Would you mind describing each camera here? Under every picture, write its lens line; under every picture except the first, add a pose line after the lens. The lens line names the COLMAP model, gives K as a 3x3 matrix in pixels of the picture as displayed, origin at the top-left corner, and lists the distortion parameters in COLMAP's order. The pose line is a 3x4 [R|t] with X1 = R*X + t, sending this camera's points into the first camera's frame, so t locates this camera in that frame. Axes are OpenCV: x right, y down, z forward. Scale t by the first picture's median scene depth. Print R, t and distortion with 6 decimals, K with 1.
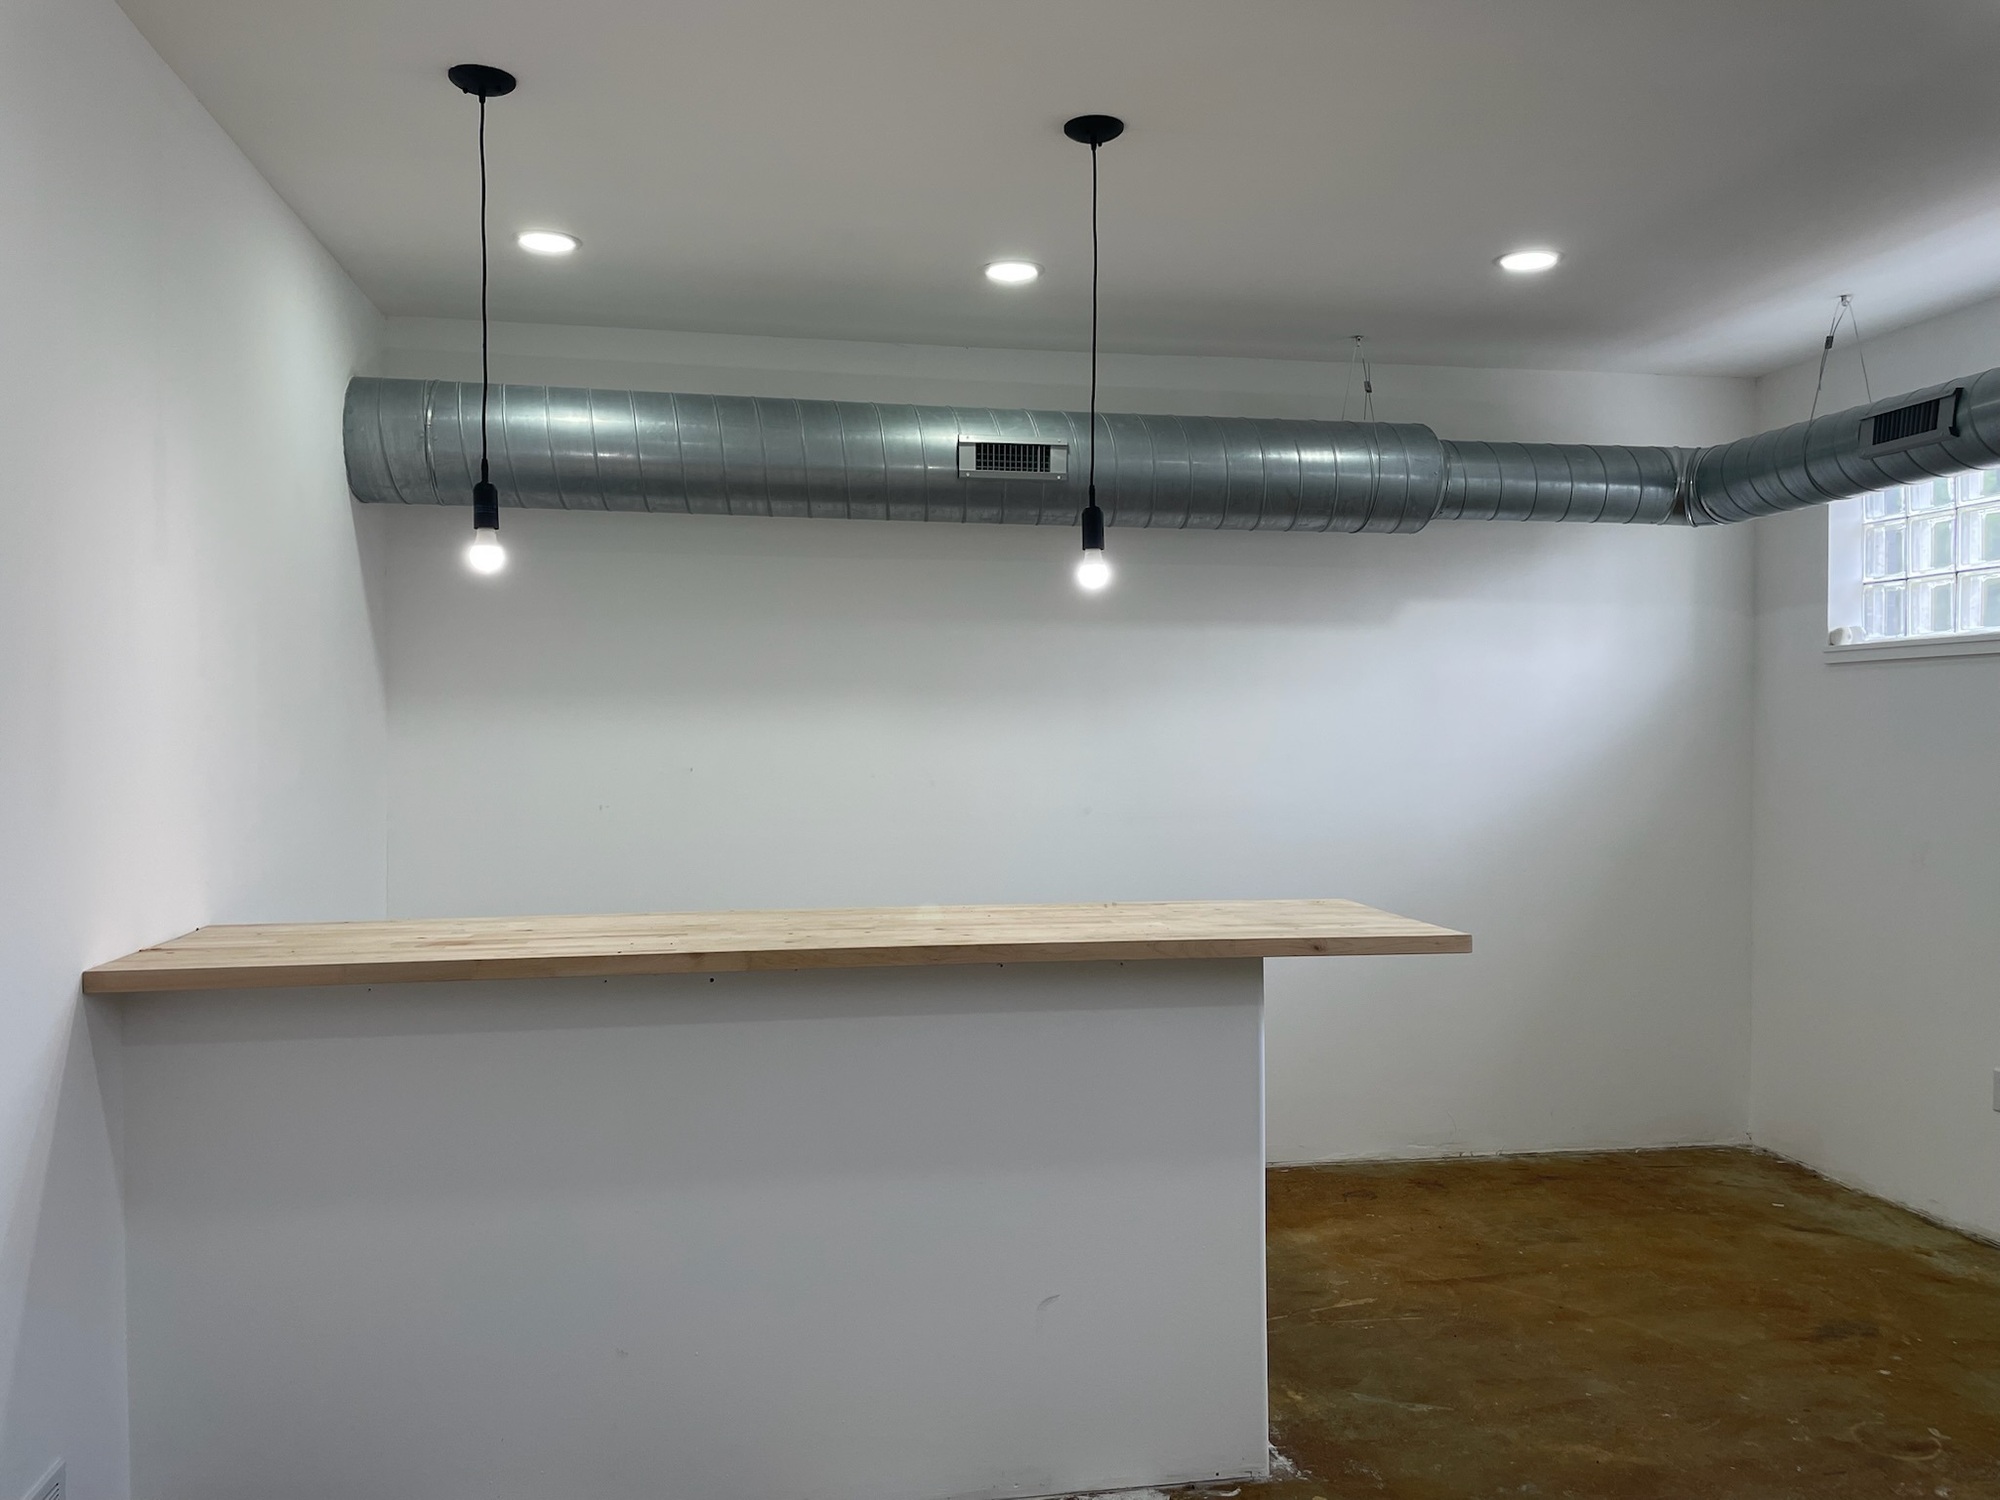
lens RADIAL K [[1507.4, 0, 992.0], [0, 1507.4, 752.6], [0, 0, 1]] dist [0.066172, -0.080694]
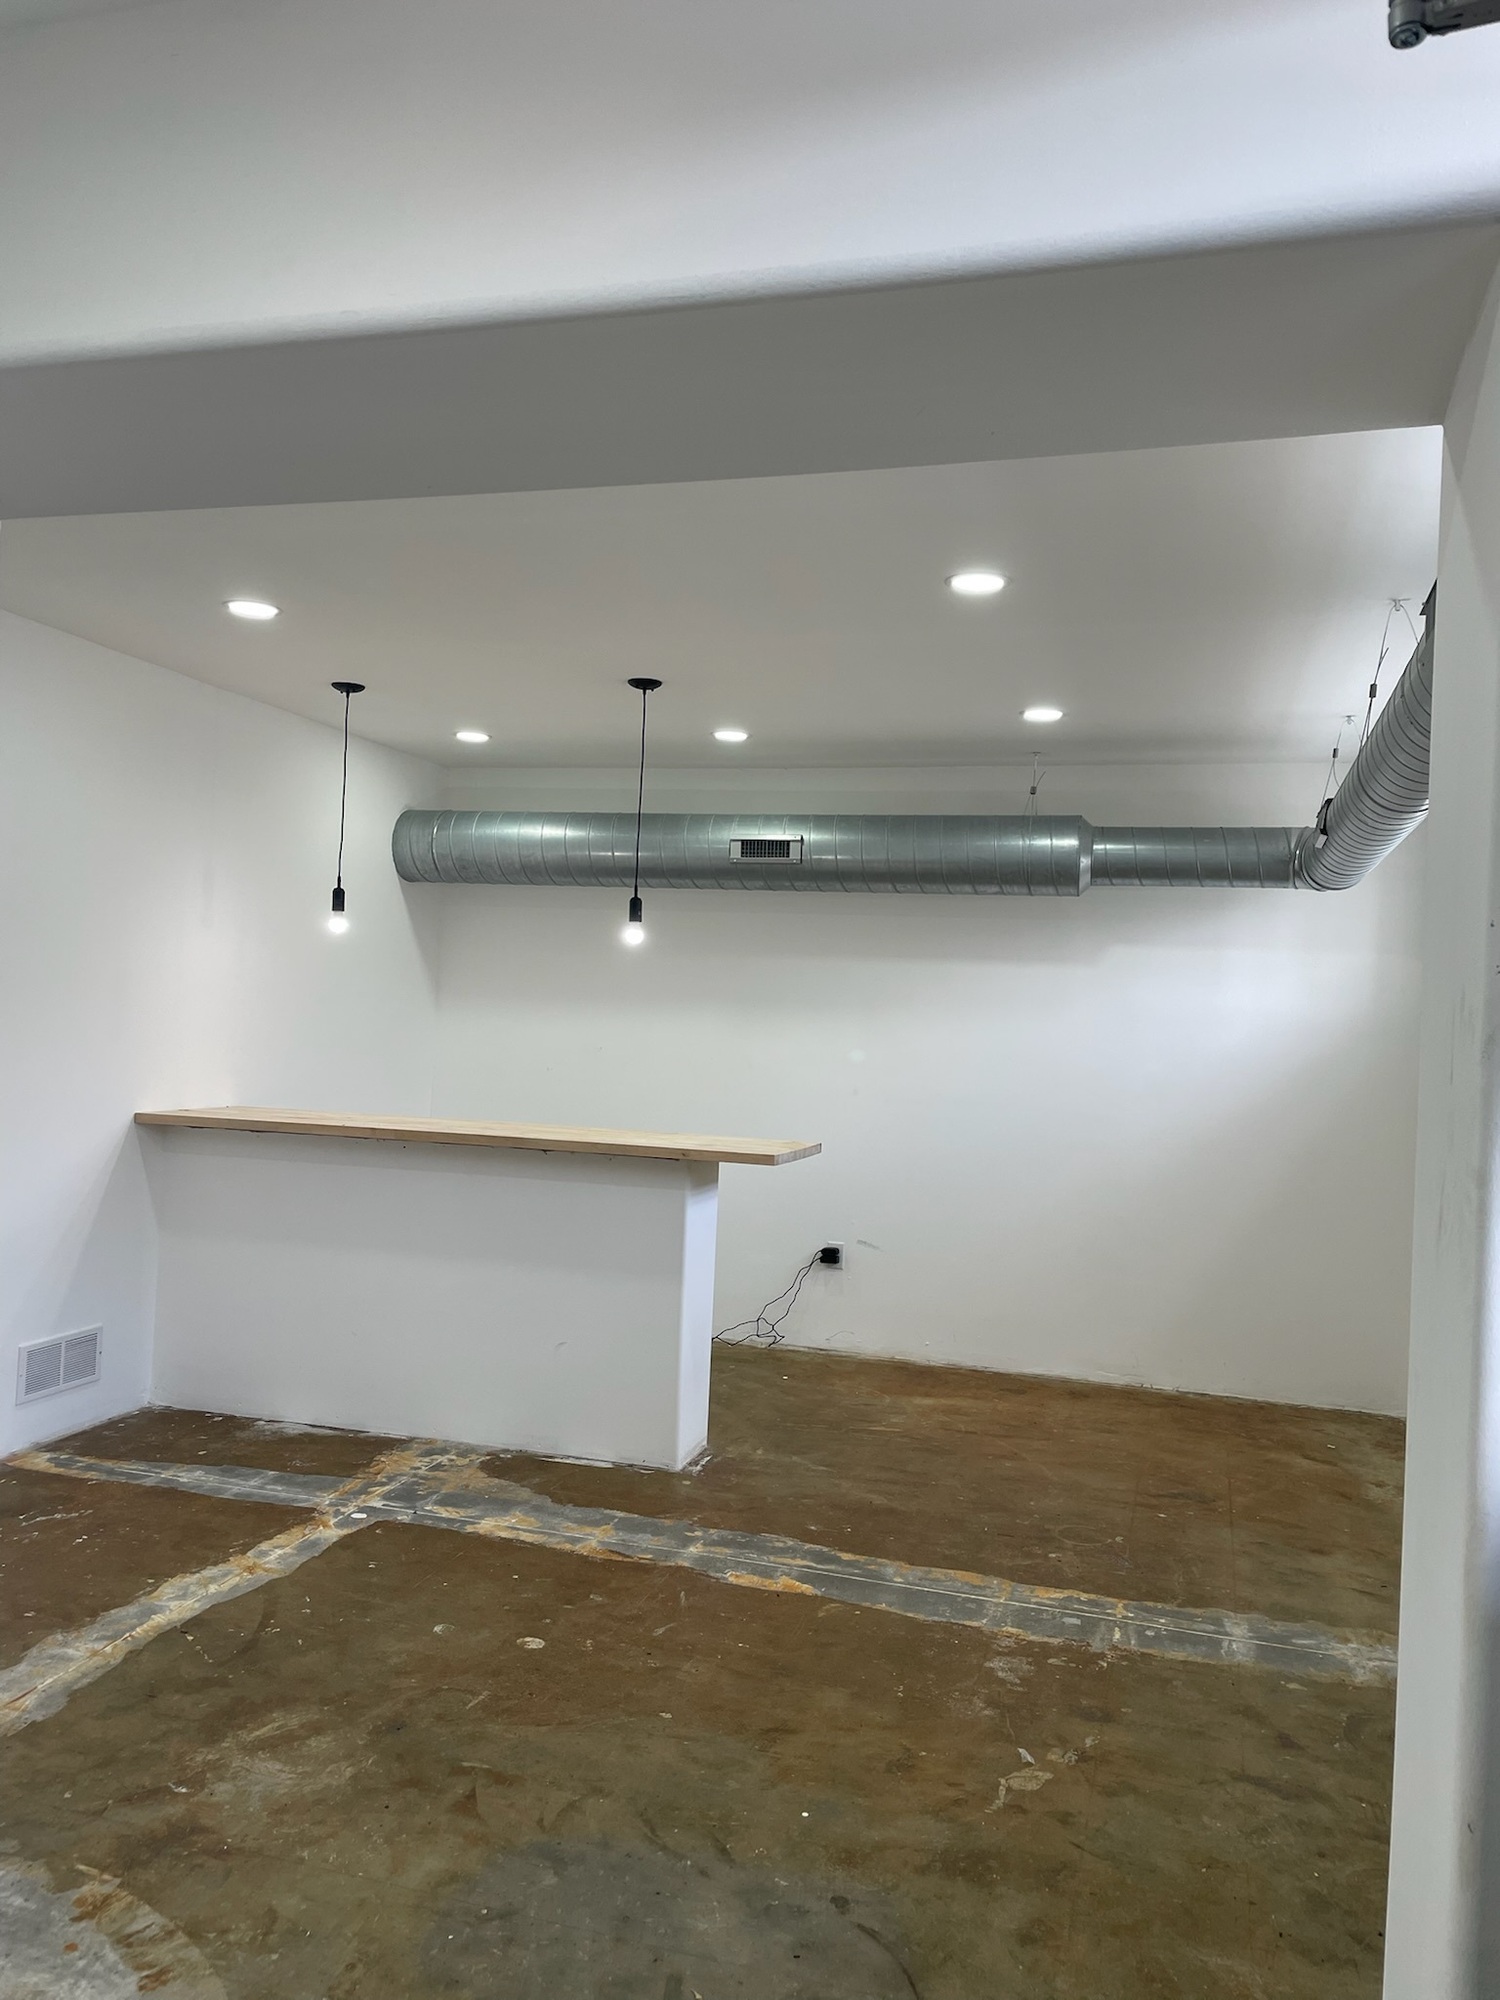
lens RADIAL K [[1507.4, 0, 755.7], [0, 1507.4, 993.7], [0, 0, 1]] dist [0.066172, -0.080694]
pose [[0.893341, 0.030537, -0.448341, 0.729178], [-0.051137, 0.998116, -0.033910, -0.000250], [0.446460, 0.053219, 0.893219, -0.357764]]
